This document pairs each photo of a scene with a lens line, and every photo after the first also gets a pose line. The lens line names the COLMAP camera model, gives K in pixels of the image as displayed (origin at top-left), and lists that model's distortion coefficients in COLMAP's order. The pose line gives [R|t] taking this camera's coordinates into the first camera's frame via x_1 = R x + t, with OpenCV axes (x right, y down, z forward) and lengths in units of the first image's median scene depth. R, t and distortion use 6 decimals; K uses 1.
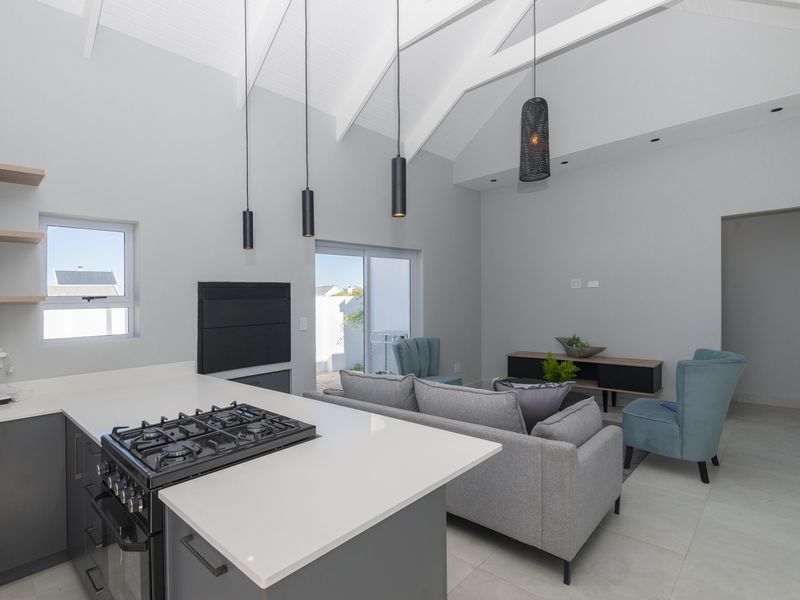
lens RADIAL K [[410.4, 0, 400.0], [0, 410.4, 300.0], [0, 0, 1]] dist [0.000077, -0.000233]
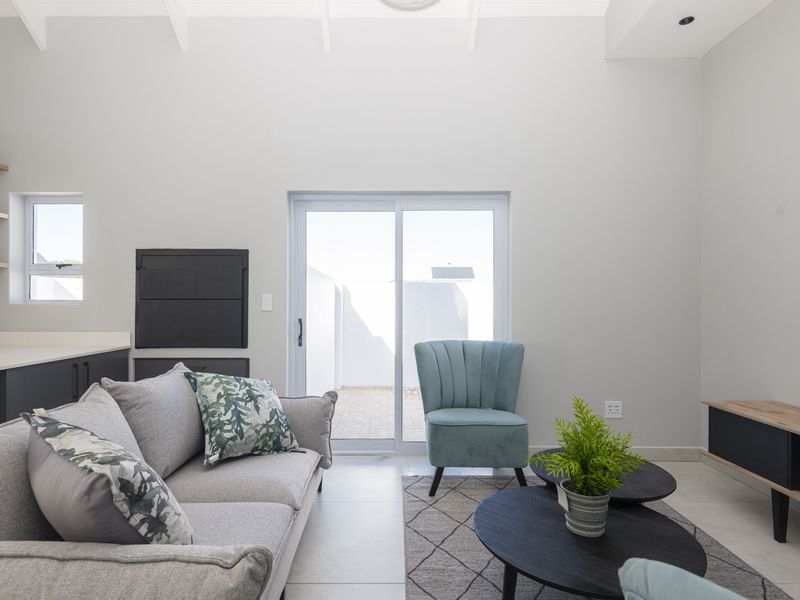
lens RADIAL K [[410.4, 0, 400.0], [0, 410.4, 300.0], [0, 0, 1]] dist [0.000077, -0.000233]
pose [[0.685571, 0.034524, -0.727186, 0.511201], [-0.023171, 0.999404, 0.025603, 0.028622], [0.727637, -0.000703, 0.685963, 0.669597]]
